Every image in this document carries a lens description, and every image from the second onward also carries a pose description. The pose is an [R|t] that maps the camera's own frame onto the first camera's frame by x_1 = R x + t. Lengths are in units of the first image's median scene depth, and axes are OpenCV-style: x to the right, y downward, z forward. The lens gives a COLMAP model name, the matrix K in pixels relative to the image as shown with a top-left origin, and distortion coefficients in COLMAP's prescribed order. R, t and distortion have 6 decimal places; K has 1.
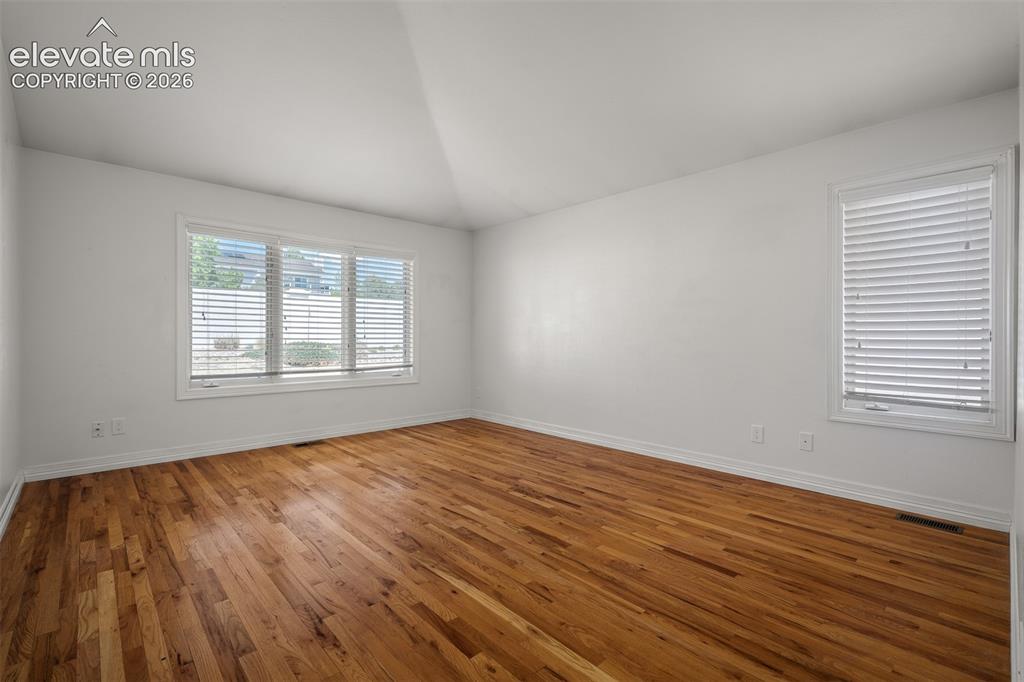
lens RADIAL K [[455.4, 0, 516.9], [0, 455.4, 338.8], [0, 0, 1]] dist [-0.003467, -0.000352]
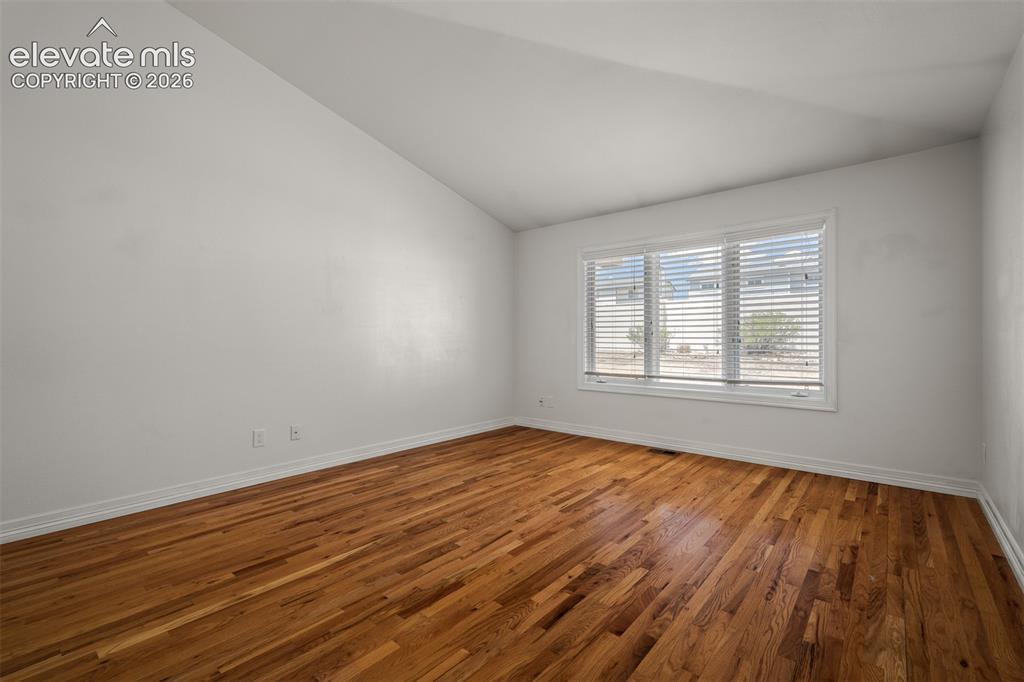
lens RADIAL K [[455.4, 0, 515.9], [0, 455.4, 340.1], [0, 0, 1]] dist [-0.003467, -0.000352]
pose [[0.113229, -0.002178, -0.993566, 0.712735], [-0.004092, 0.999988, -0.002658, -0.004697], [0.993560, 0.004367, 0.113219, 0.879641]]
